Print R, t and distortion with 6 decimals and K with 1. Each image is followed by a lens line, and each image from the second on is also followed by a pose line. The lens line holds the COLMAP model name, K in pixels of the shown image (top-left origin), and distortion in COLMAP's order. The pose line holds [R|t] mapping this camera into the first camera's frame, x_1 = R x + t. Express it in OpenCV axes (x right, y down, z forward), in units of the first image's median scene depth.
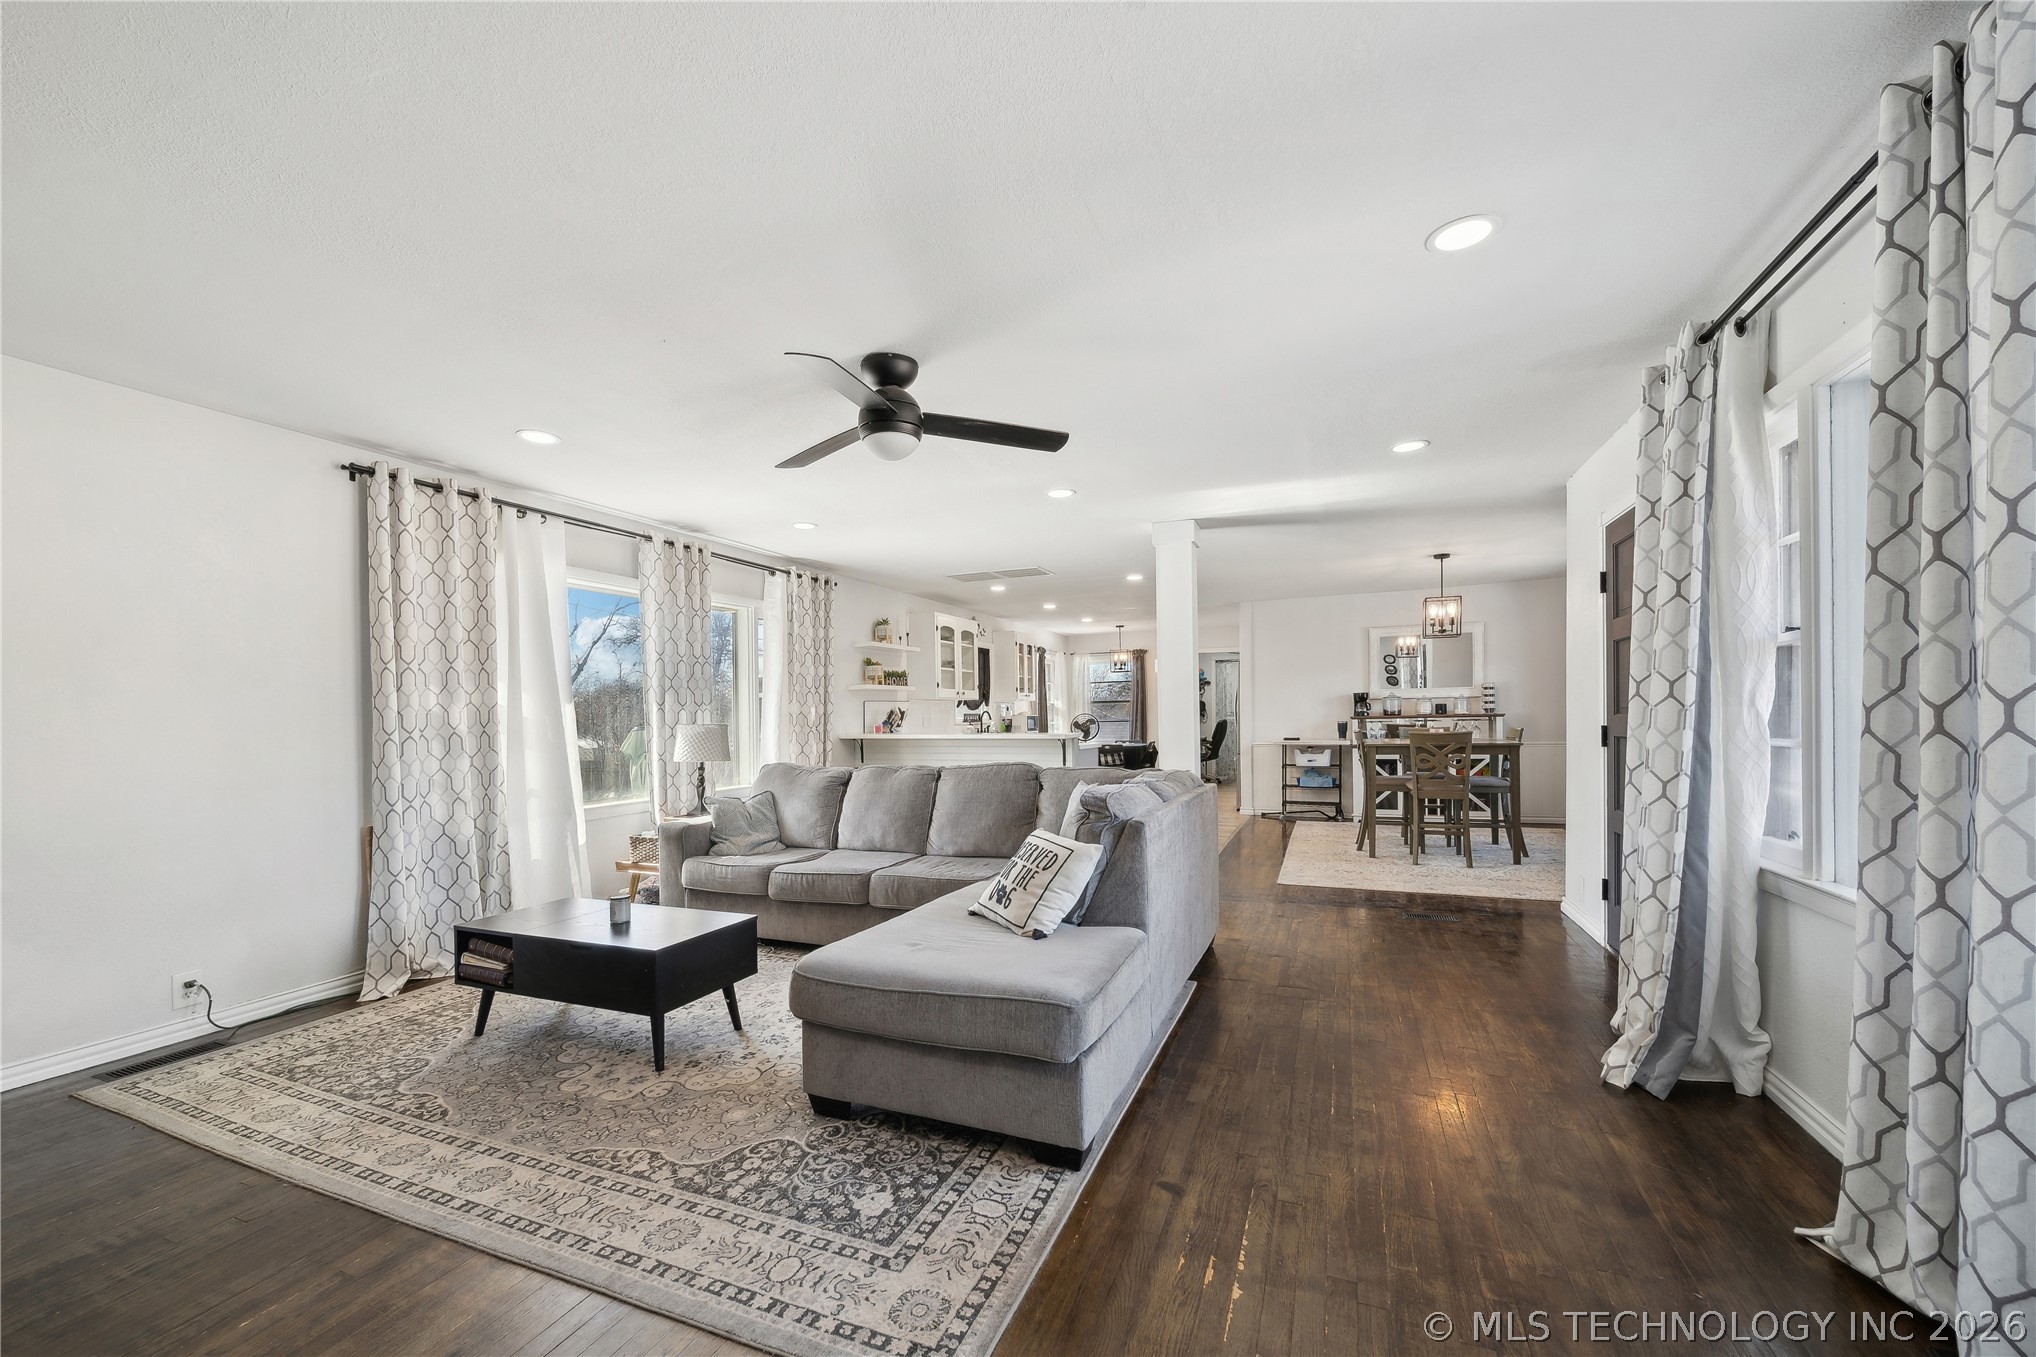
lens RADIAL K [[807.7, 0, 998.1], [0, 807.7, 714.3], [0, 0, 1]] dist [0.004407, -0.000176]
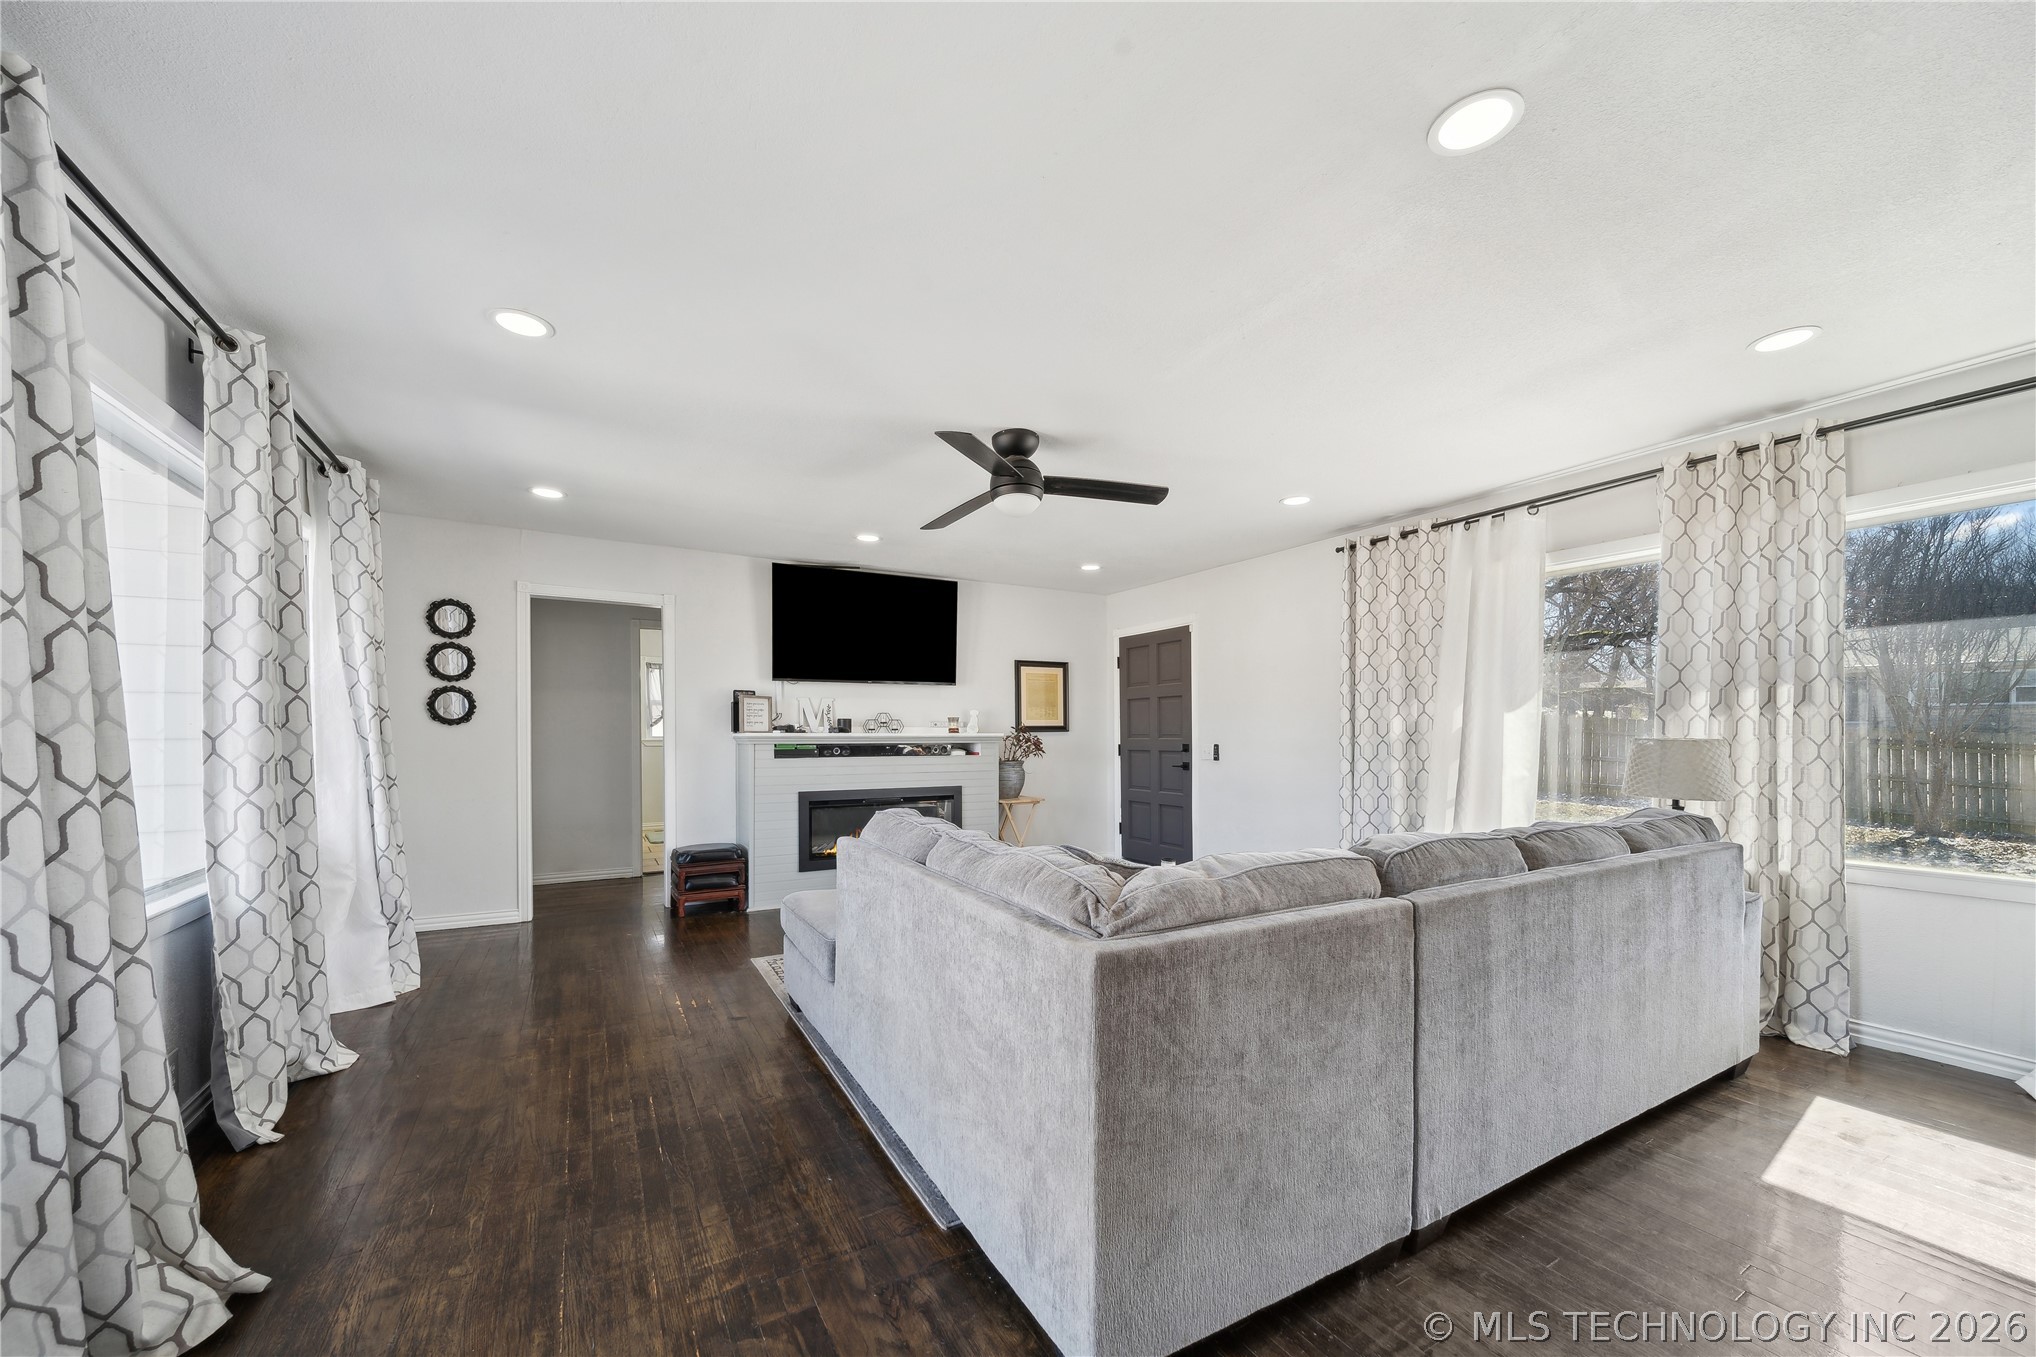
lens RADIAL K [[761.0, 0, 1007.2], [0, 761.0, 731.6], [0, 0, 1]] dist [0.000027, -0.000722]
pose [[-0.607707, 0.014086, -0.794036, 0.289487], [0.009319, 0.999900, 0.010606, -0.002881], [0.794107, -0.000955, -0.607778, 0.633899]]
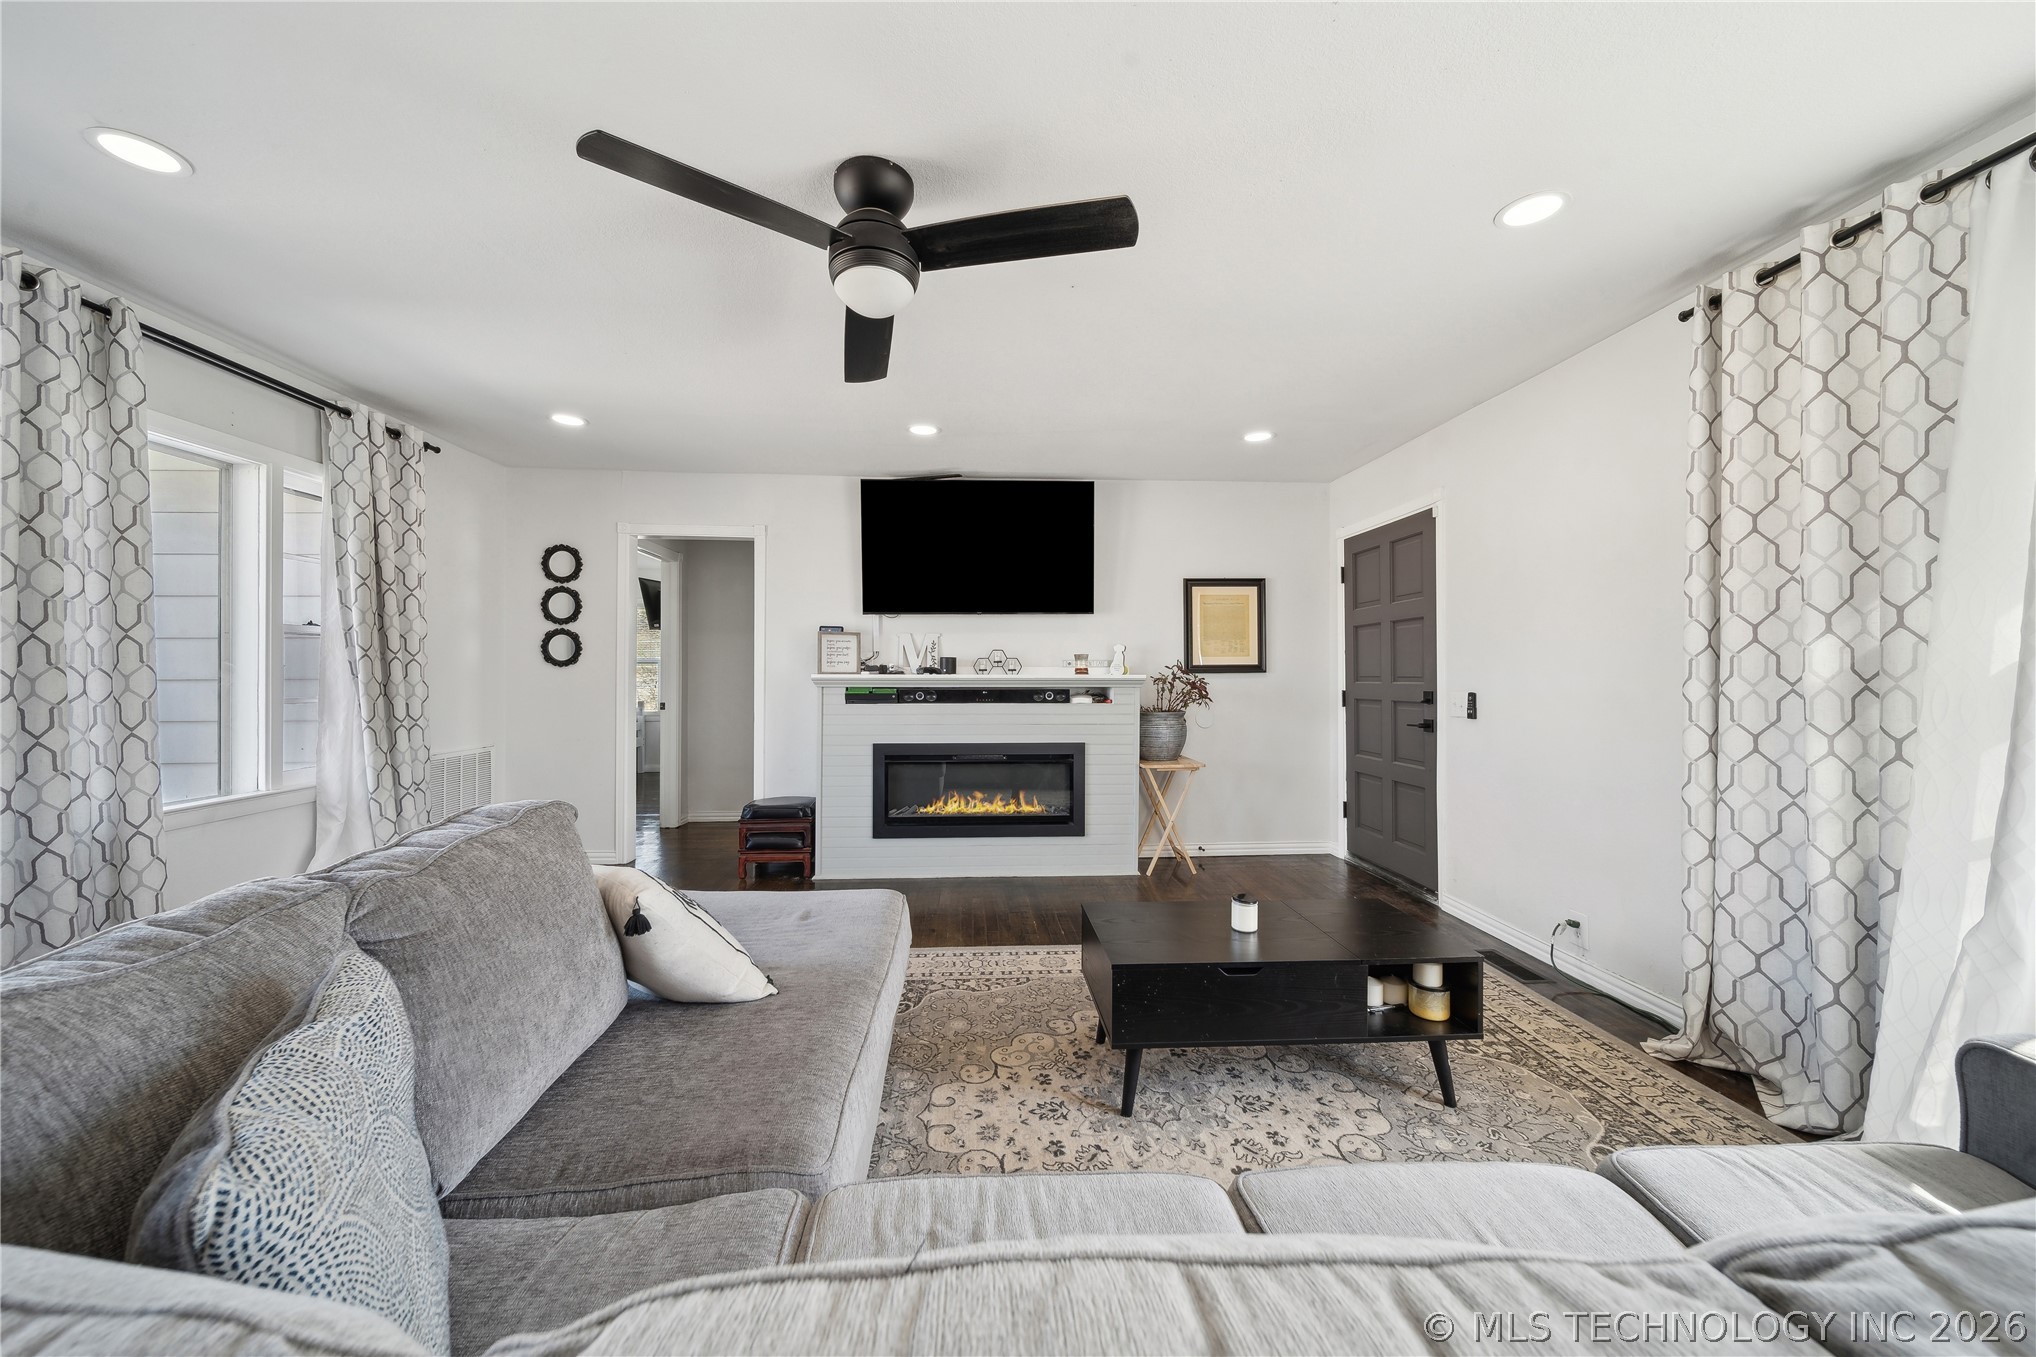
lens RADIAL K [[736.8, 0, 1010.7], [0, 736.8, 669.3], [0, 0, 1]] dist [0.000848, -0.001731]
pose [[-0.895511, 0.012490, -0.444864, 0.018953], [0.013806, 0.999905, 0.000282, 0.001277], [0.444825, -0.005890, -0.895598, 0.620303]]
